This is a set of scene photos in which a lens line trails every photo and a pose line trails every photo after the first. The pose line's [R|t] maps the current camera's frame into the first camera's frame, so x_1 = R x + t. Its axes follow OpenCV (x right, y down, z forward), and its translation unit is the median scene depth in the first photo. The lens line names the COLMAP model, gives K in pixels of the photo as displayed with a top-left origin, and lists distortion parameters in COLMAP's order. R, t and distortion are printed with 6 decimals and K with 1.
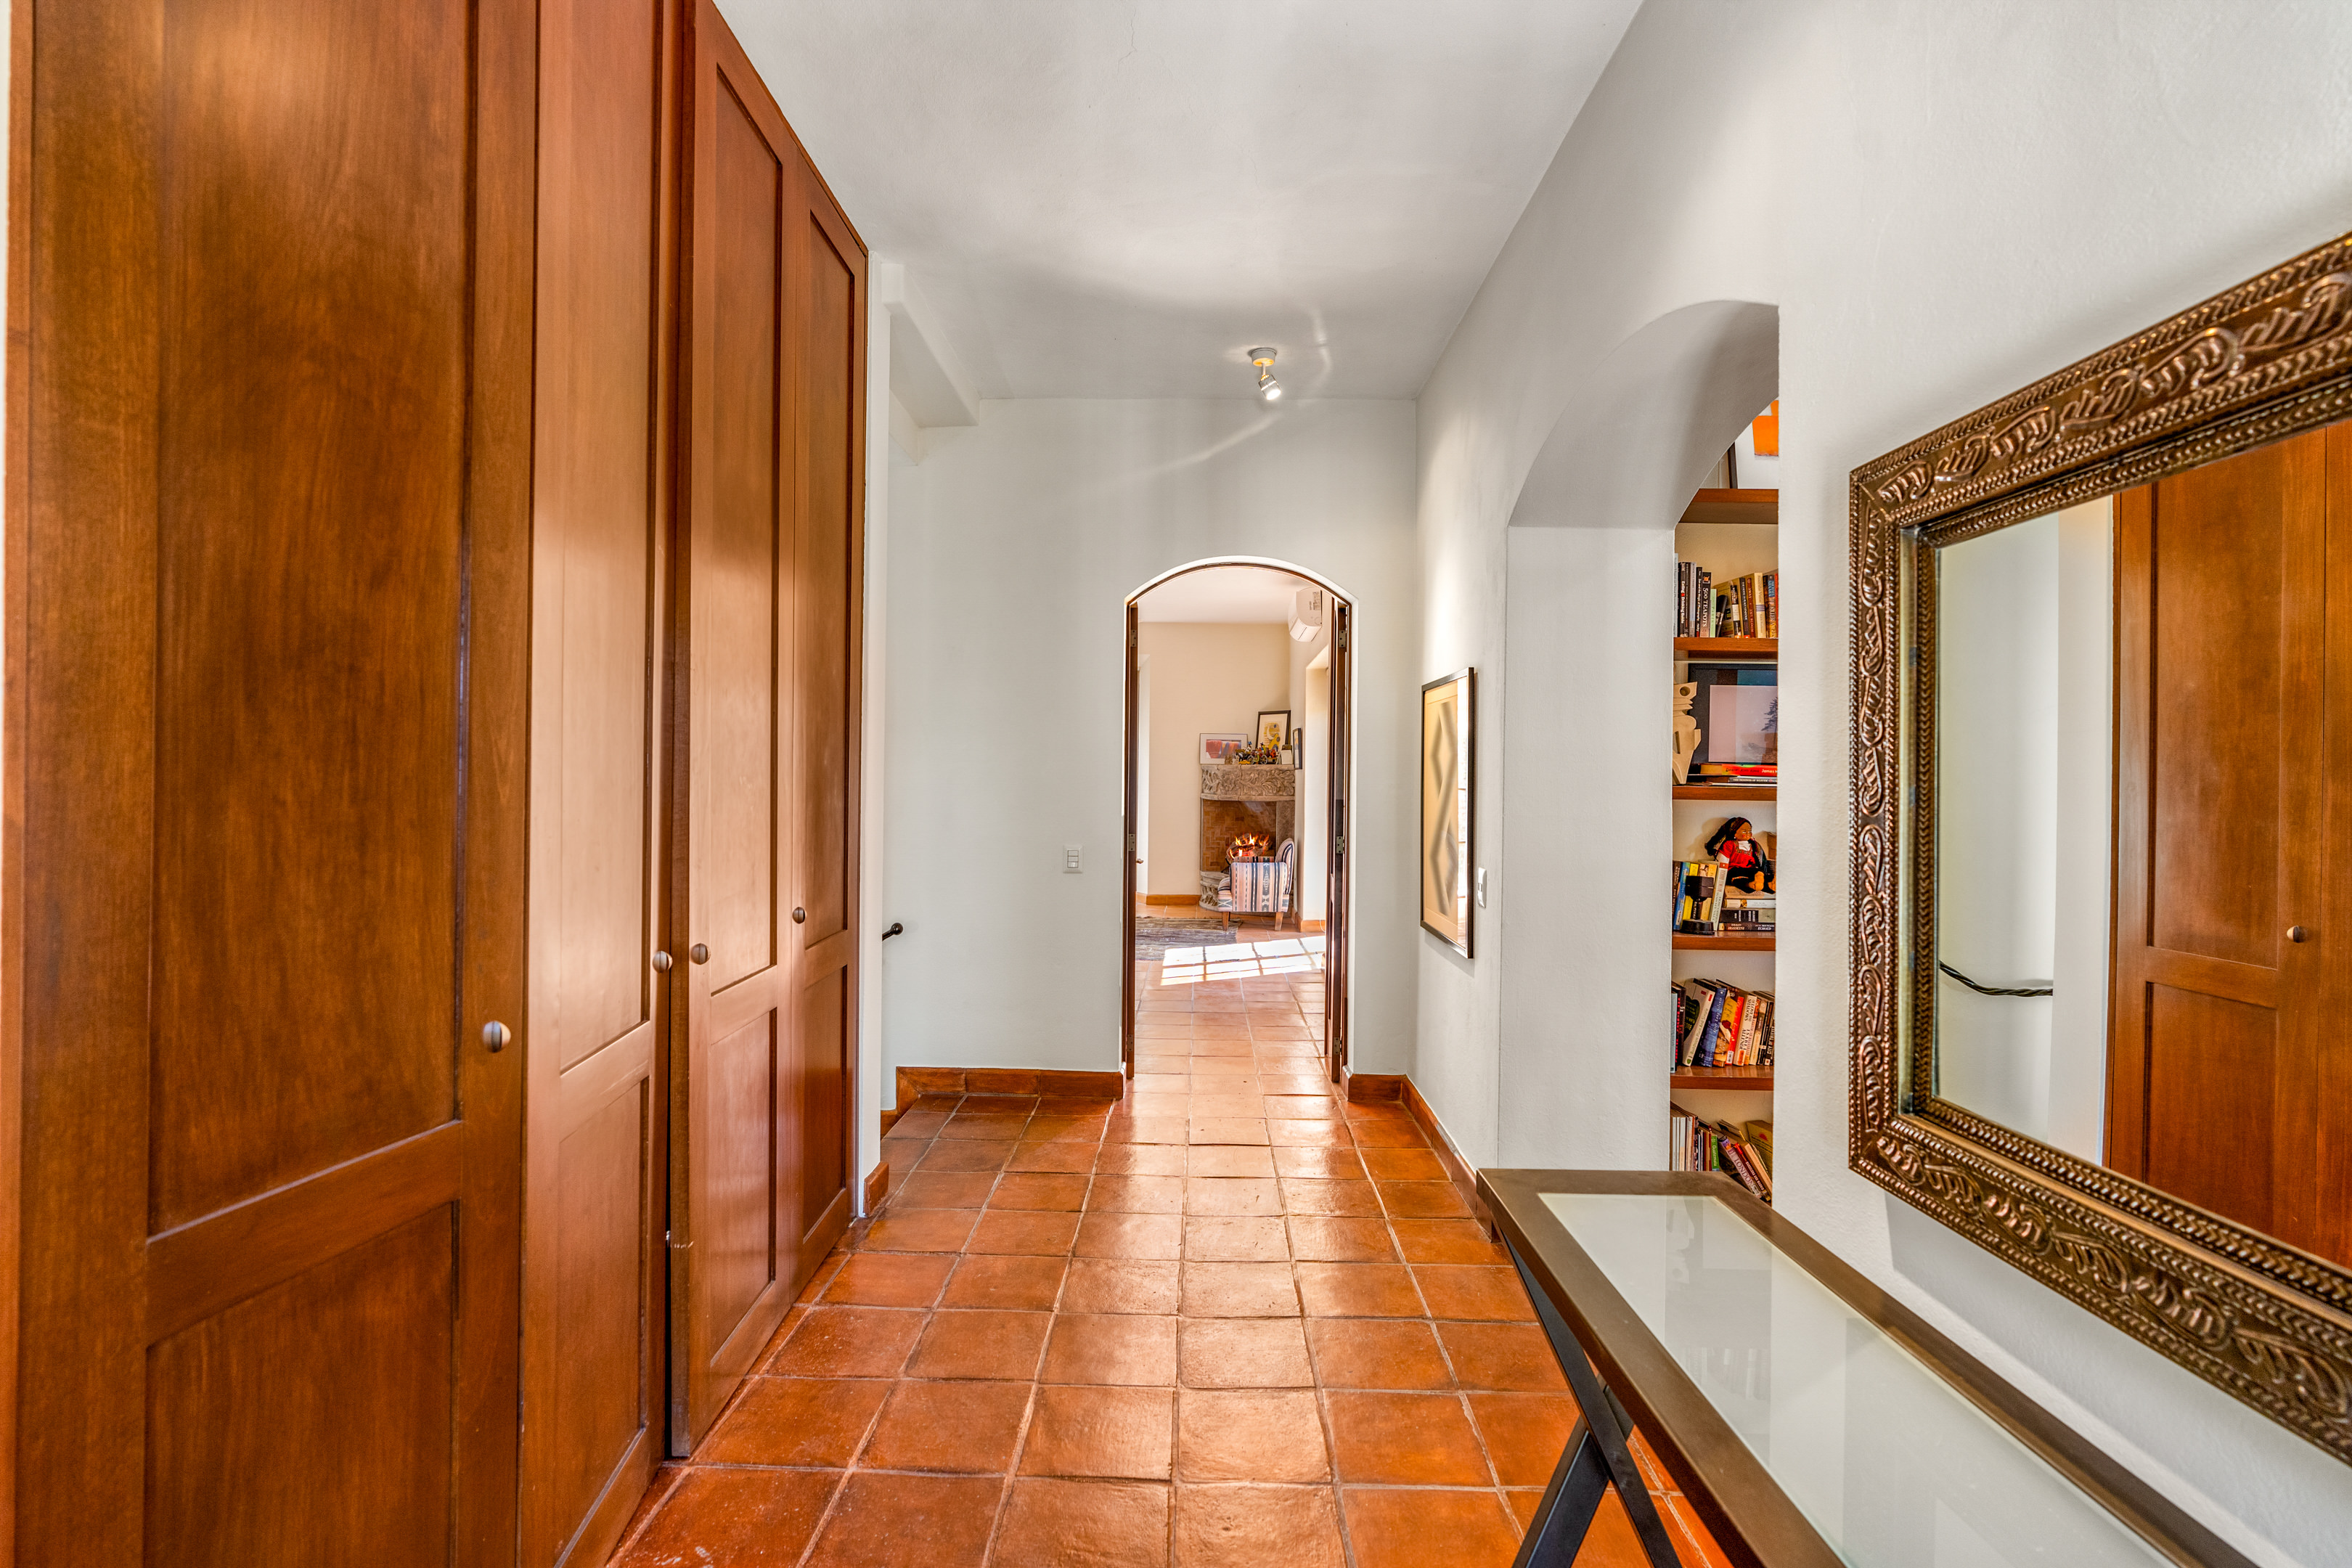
lens RADIAL K [[1063.3, 0, 1177.8], [0, 1063.3, 777.4], [0, 0, 1]] dist [-0.009735, 0.002440]
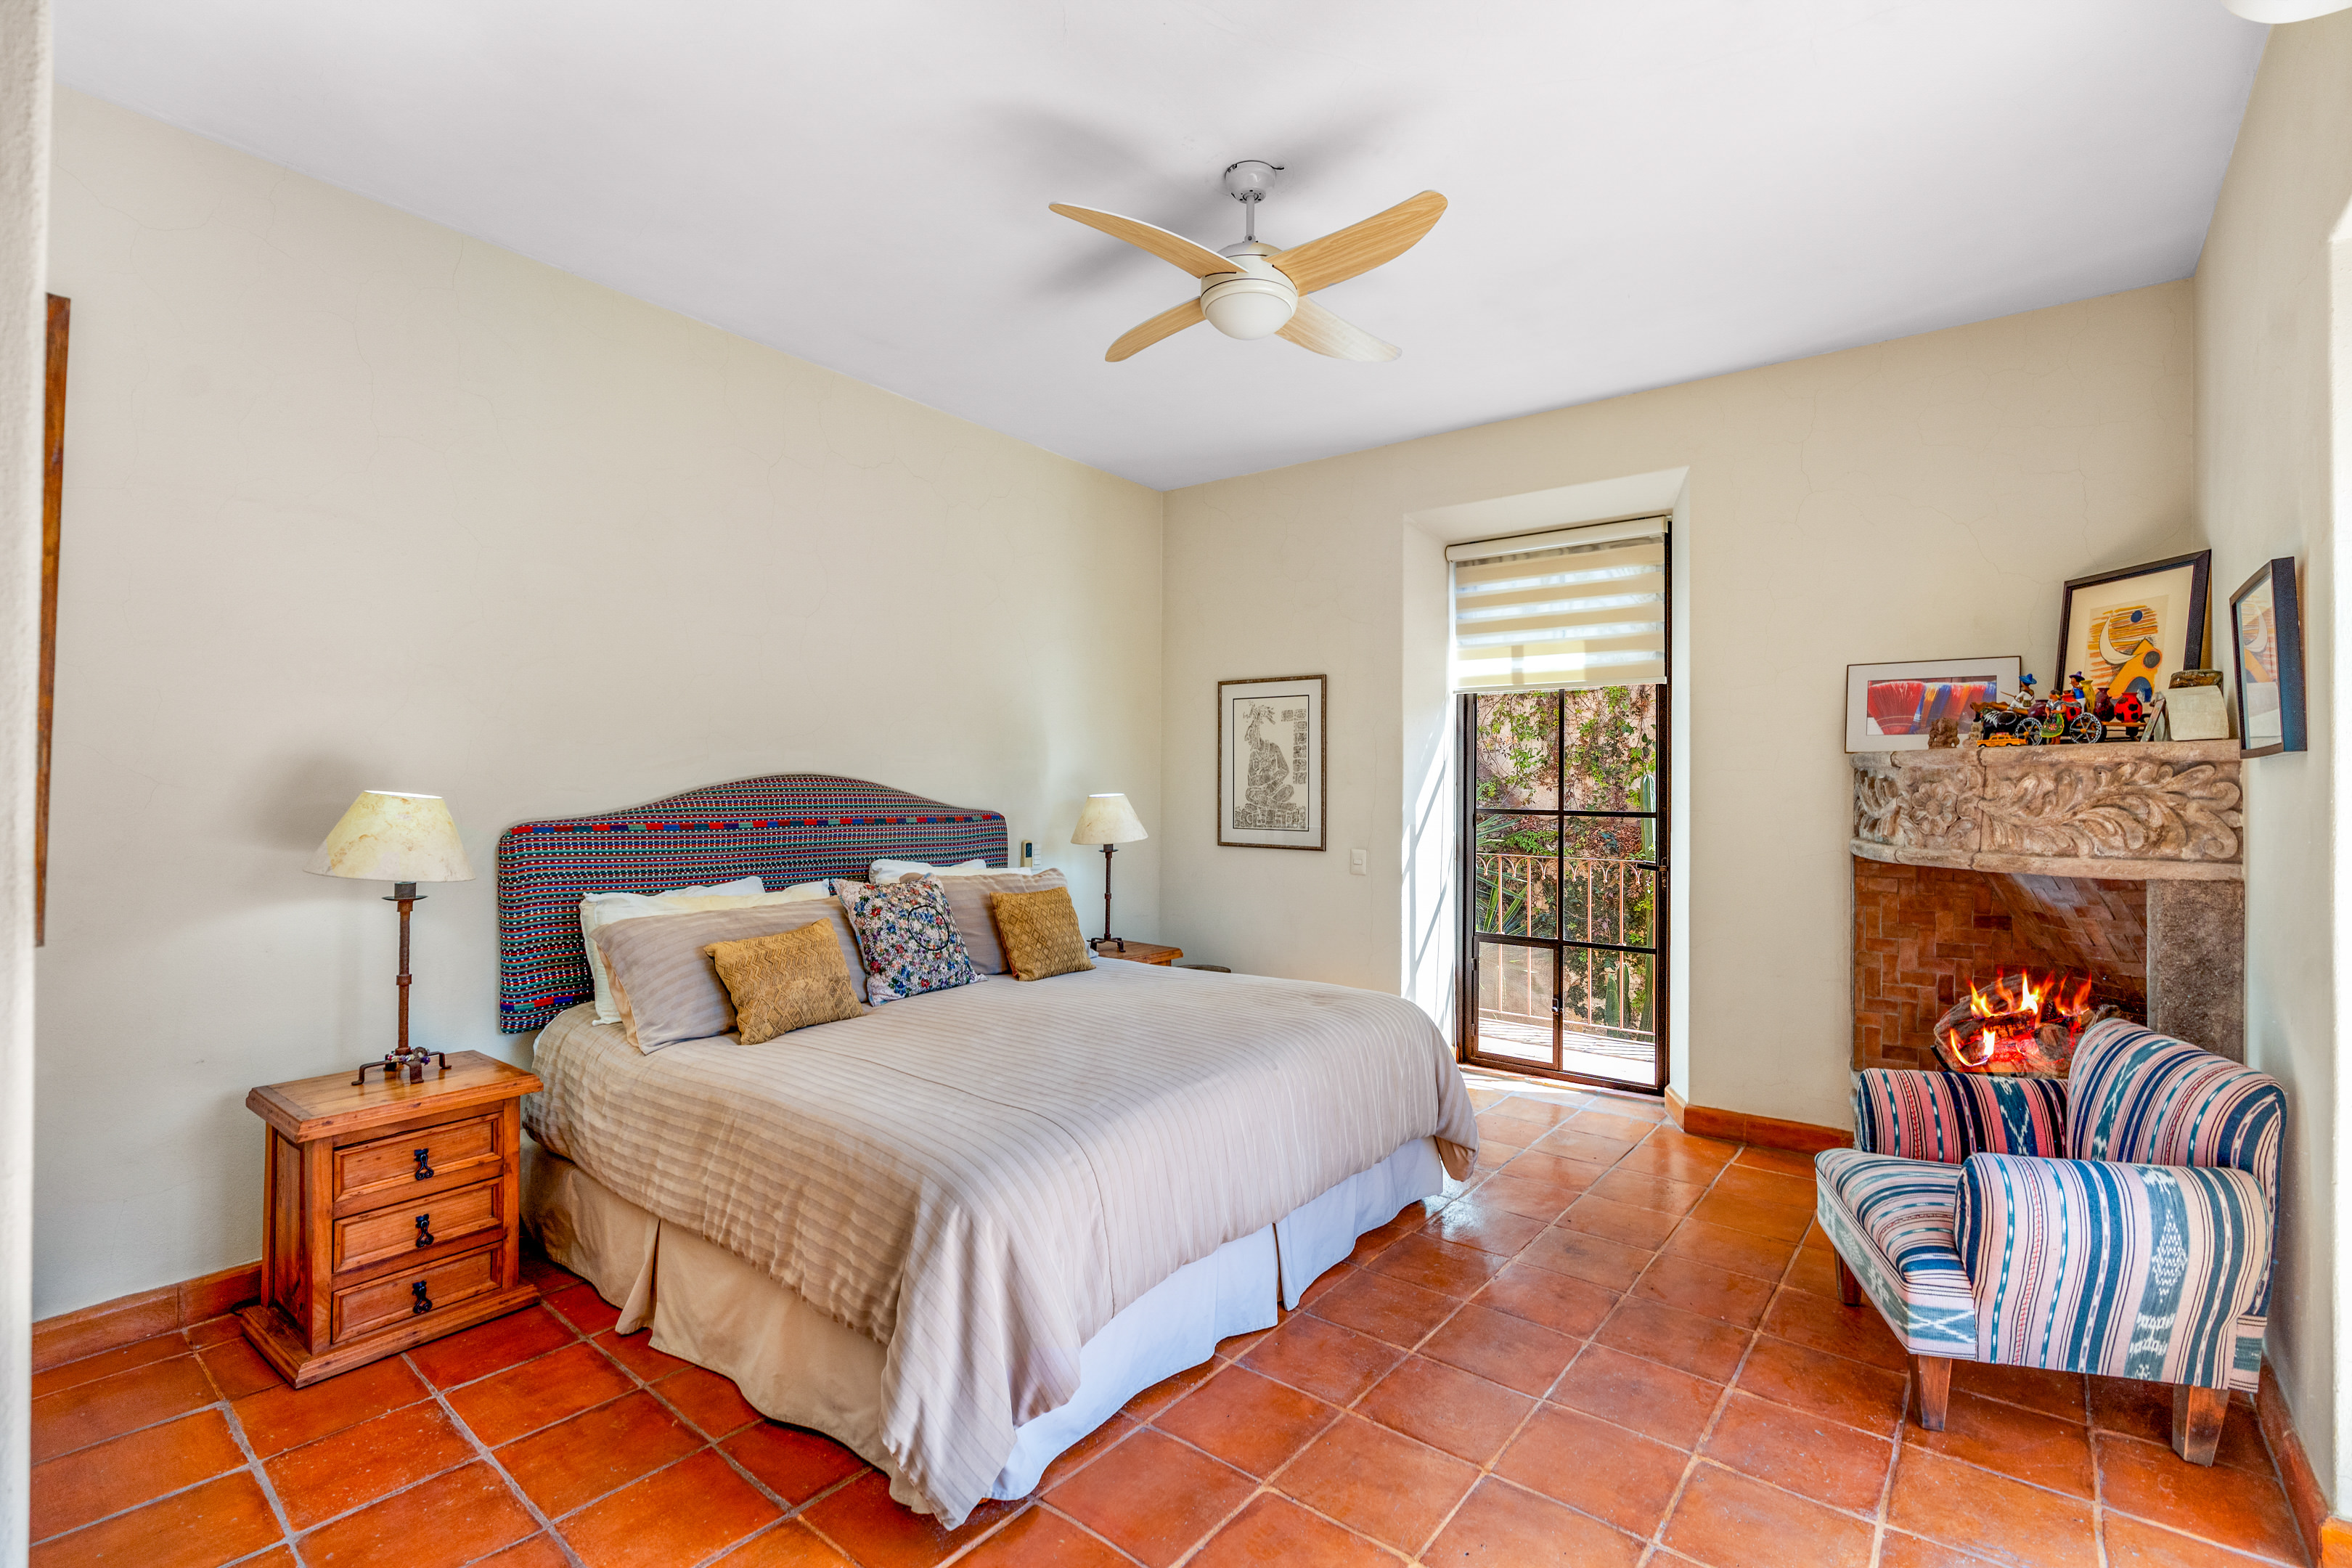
lens RADIAL K [[1063.3, 0, 1182.3], [0, 1063.3, 766.7], [0, 0, 1]] dist [-0.009735, 0.002440]
pose [[0.797597, -0.006939, -0.603151, 0.057826], [-0.005456, 0.999810, -0.018718, -0.000339], [0.603166, 0.018220, 0.797407, 0.618506]]
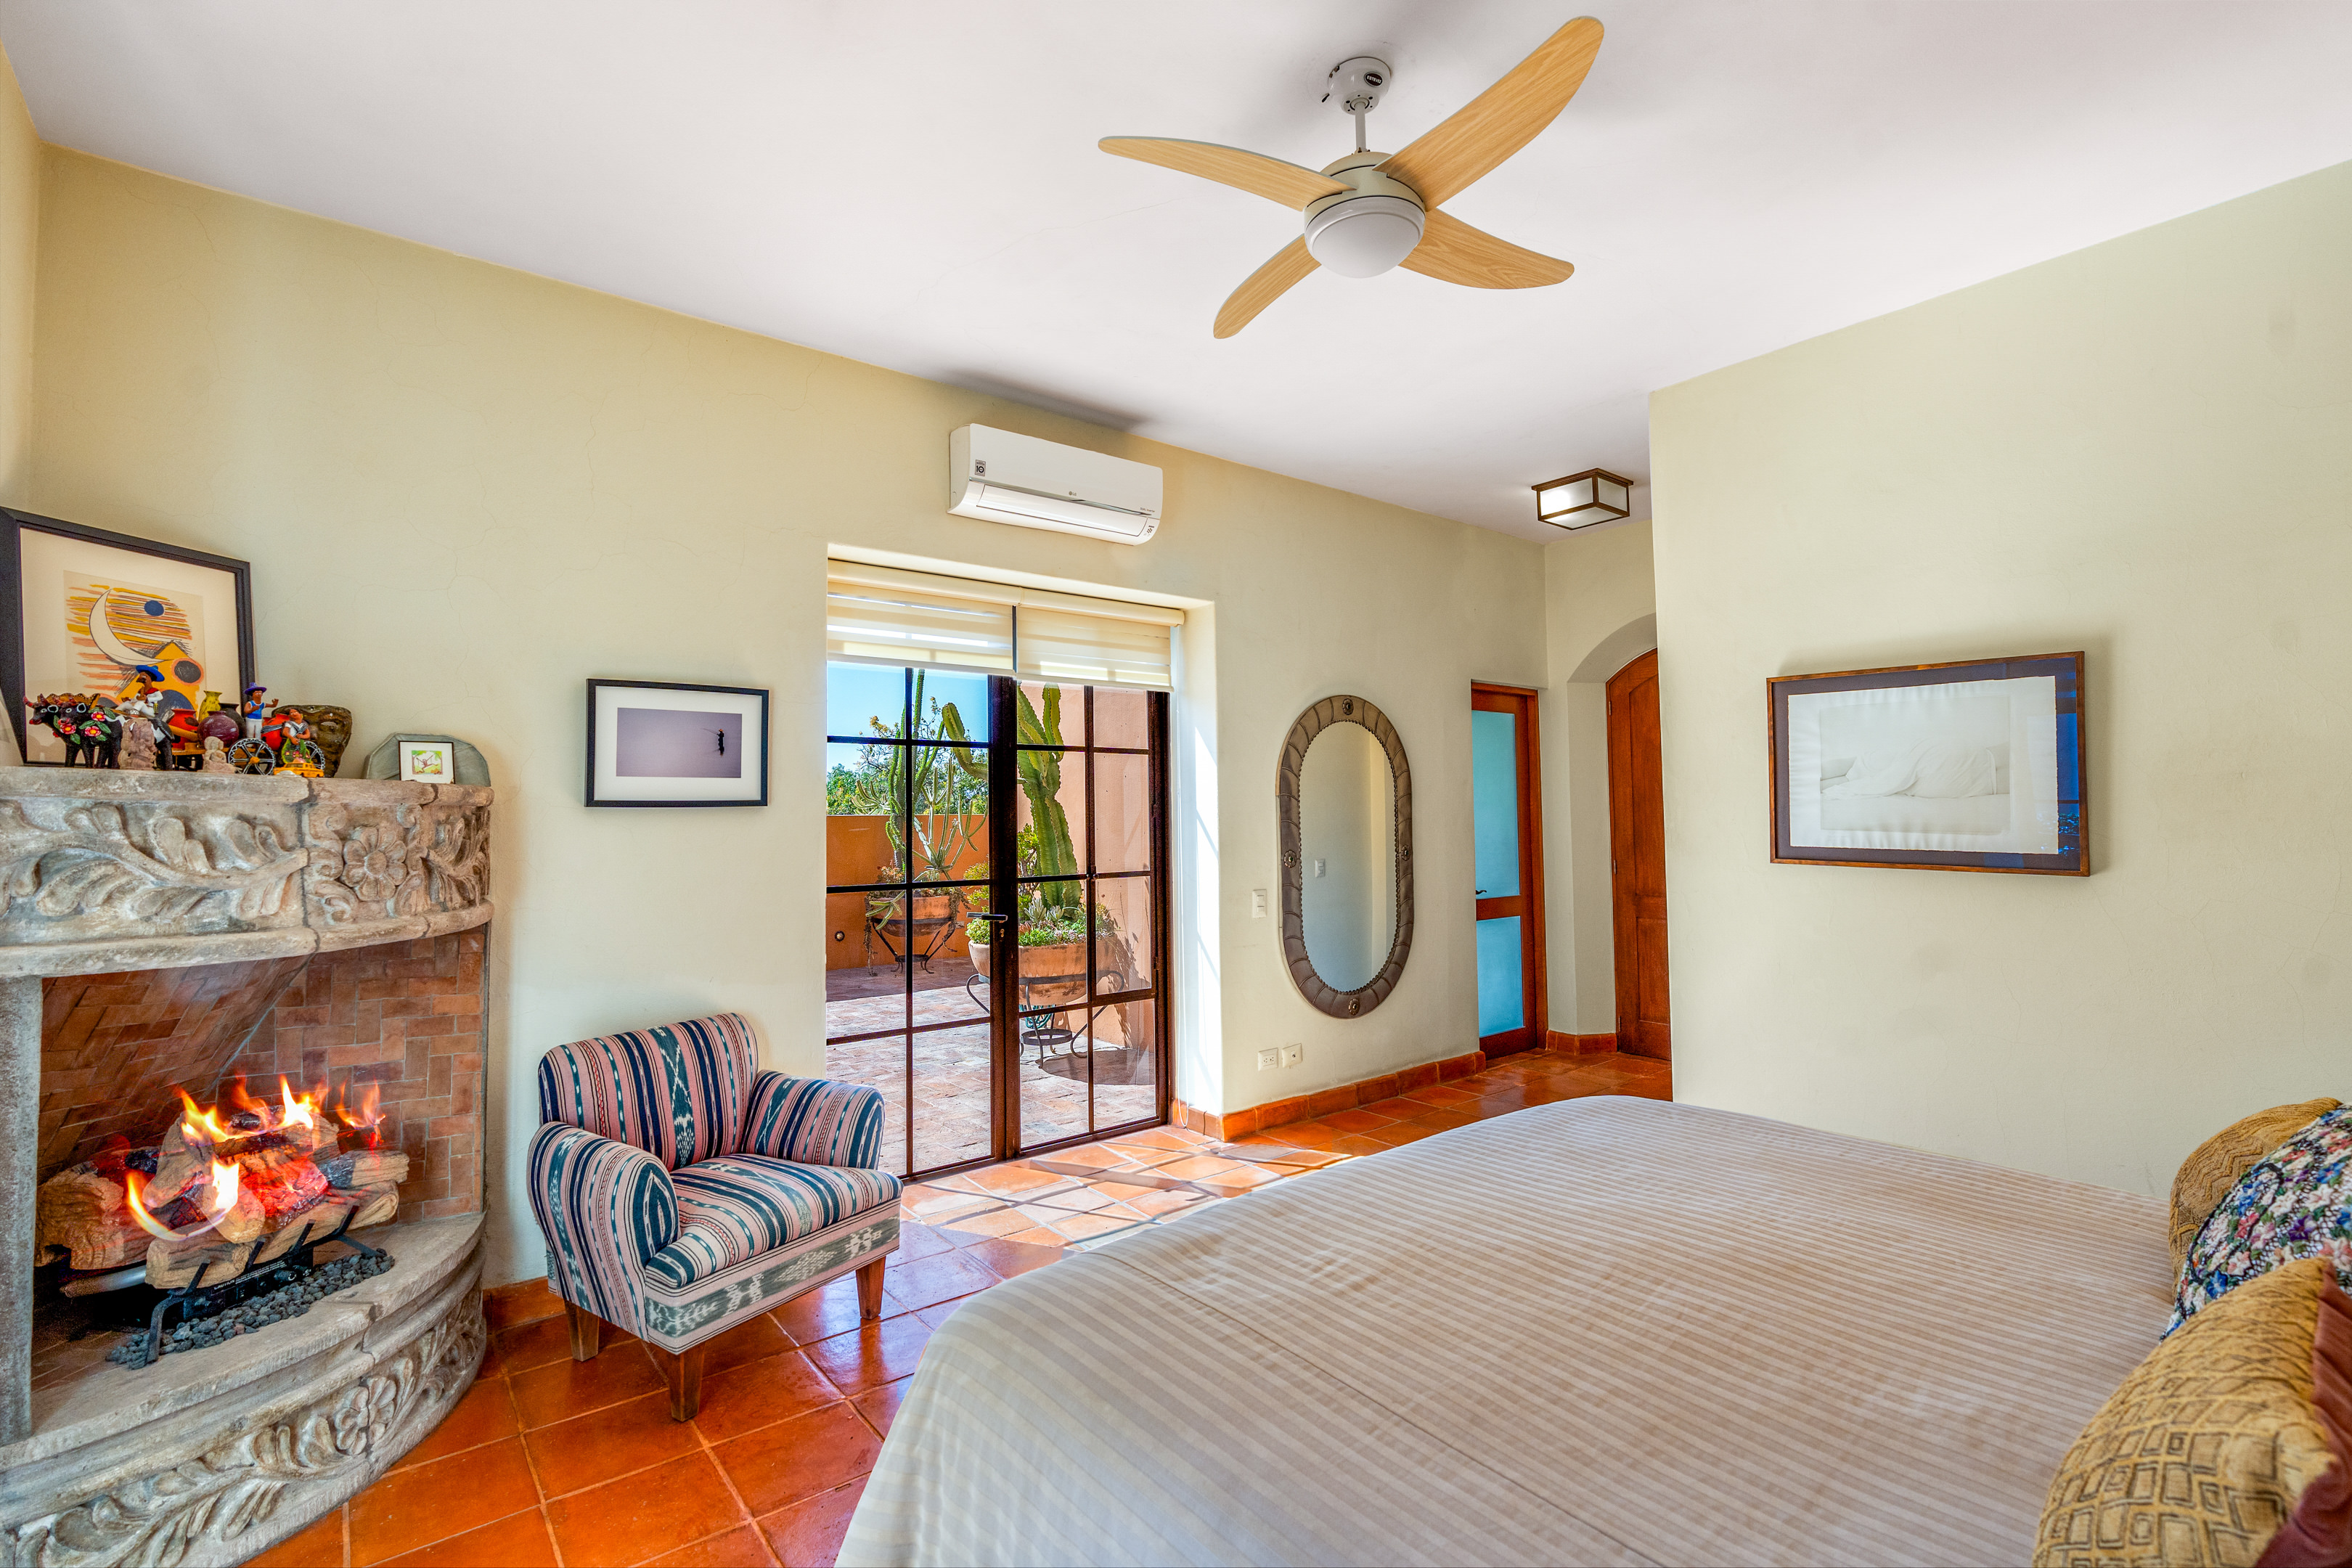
lens RADIAL K [[1063.3, 0, 1162.2], [0, 1063.3, 796.0], [0, 0, 1]] dist [-0.009735, 0.002440]
pose [[-0.633418, 0.025540, 0.773388, -0.211424], [0.012316, 0.999661, -0.022925, -0.001944], [-0.773711, -0.004996, -0.633518, 0.988218]]
